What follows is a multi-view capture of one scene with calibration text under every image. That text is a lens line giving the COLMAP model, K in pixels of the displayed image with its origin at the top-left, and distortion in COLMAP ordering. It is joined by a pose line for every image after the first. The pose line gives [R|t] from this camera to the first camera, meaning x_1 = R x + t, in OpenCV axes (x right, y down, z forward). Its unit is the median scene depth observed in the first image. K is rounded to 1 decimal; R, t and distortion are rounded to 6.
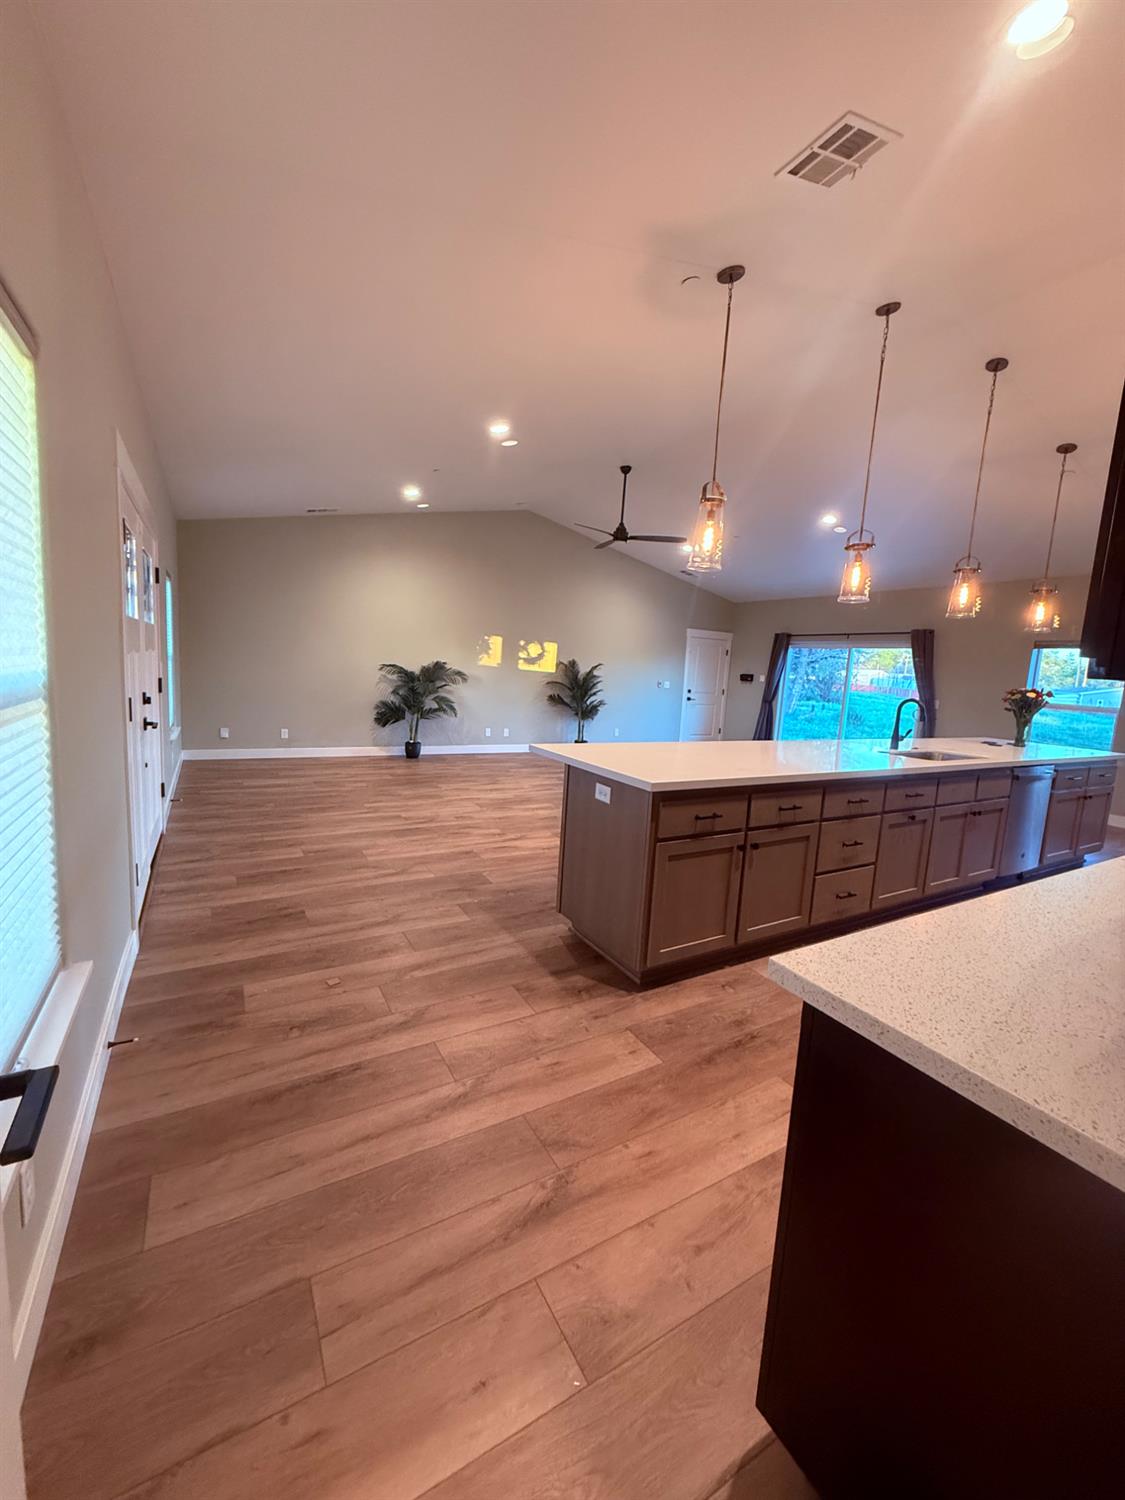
lens RADIAL K [[596.4, 0, 562.0], [0, 596.4, 750.3], [0, 0, 1]] dist [-0.000553, -0.000332]
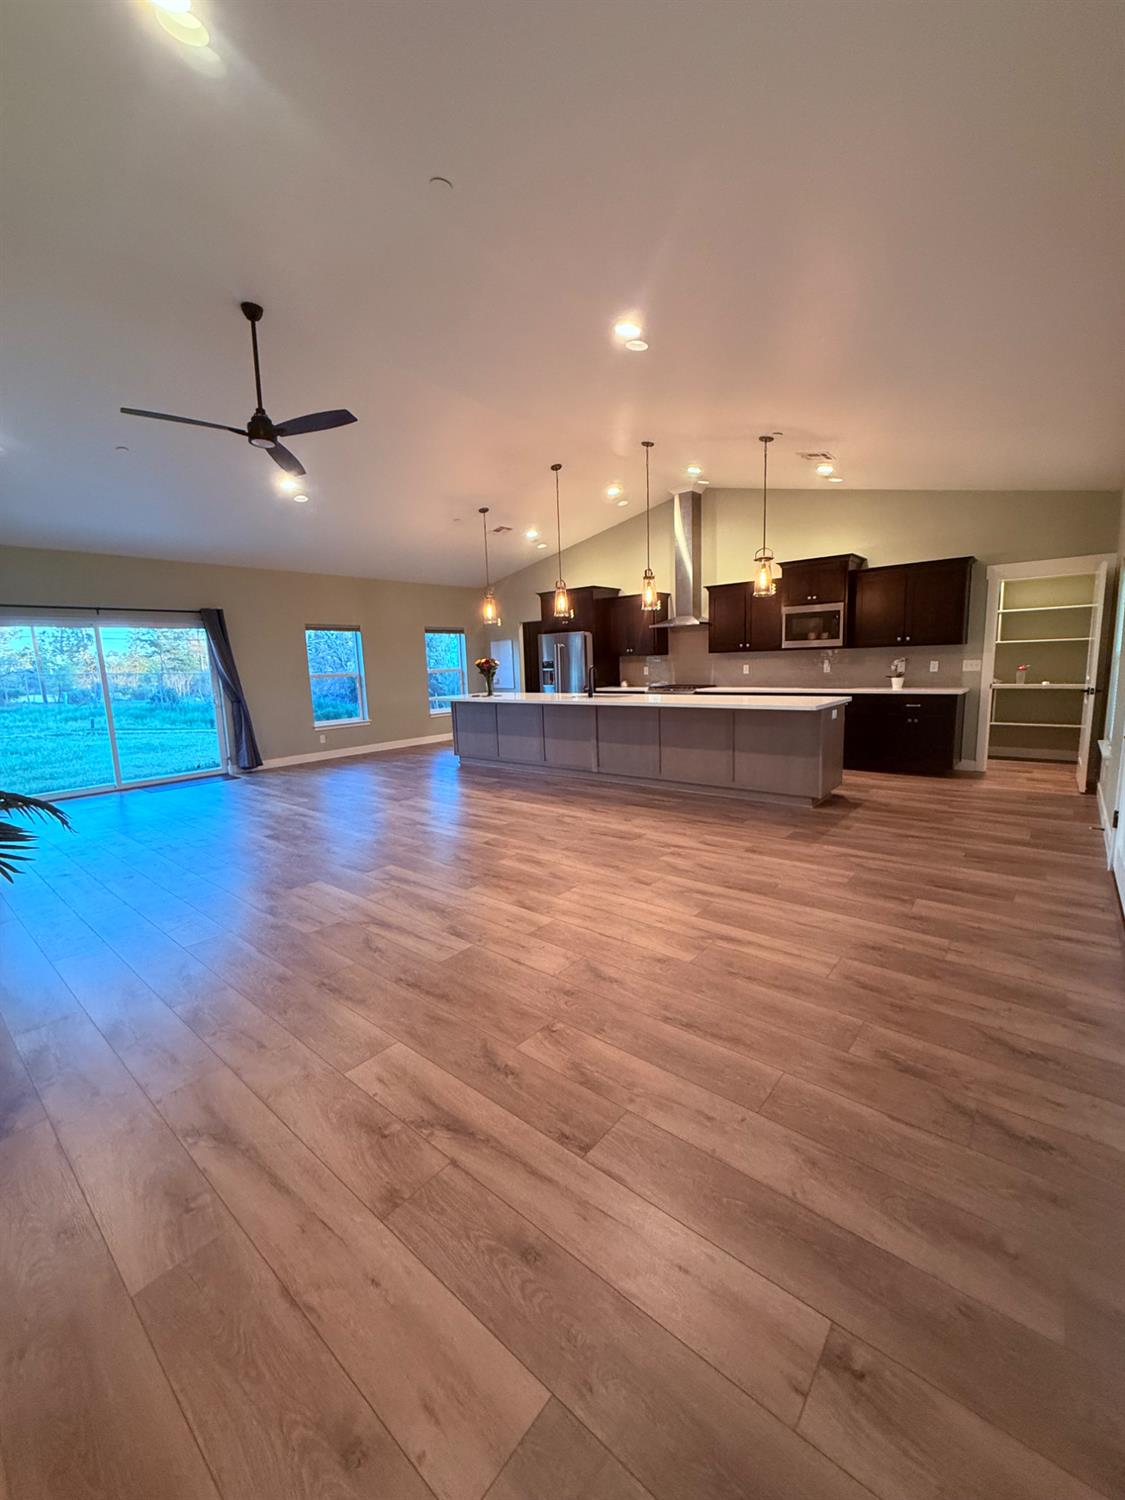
lens RADIAL K [[596.4, 0, 562.0], [0, 596.4, 750.3], [0, 0, 1]] dist [-0.000553, -0.000332]
pose [[-0.342211, -0.188570, 0.920507, -0.768537], [0.143847, 0.957594, 0.249644, -0.228583], [-0.928547, 0.217843, -0.300574, 1.295311]]
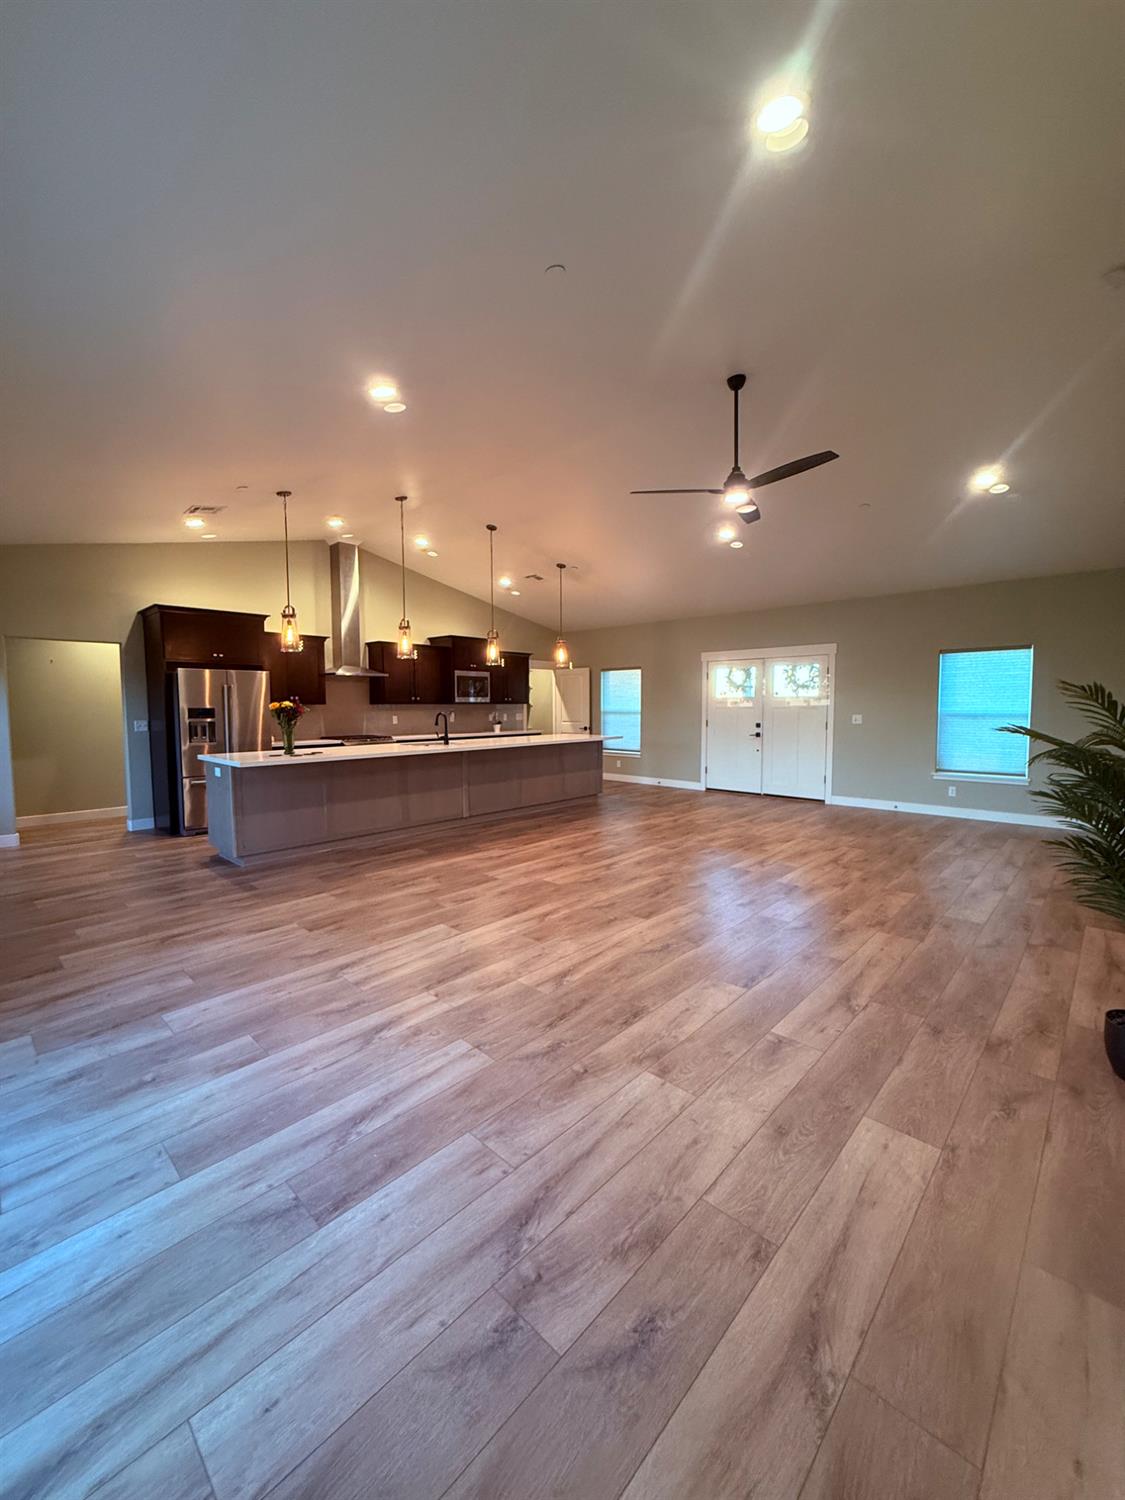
lens RADIAL K [[592.5, 0, 560.3], [0, 592.5, 759.9], [0, 0, 1]] dist [0.000794, 0.000066]
pose [[-0.957871, -0.029841, -0.285645, 0.583697], [-0.092313, 0.973800, 0.207828, -0.260998], [0.271960, 0.225441, -0.935529, 2.104276]]
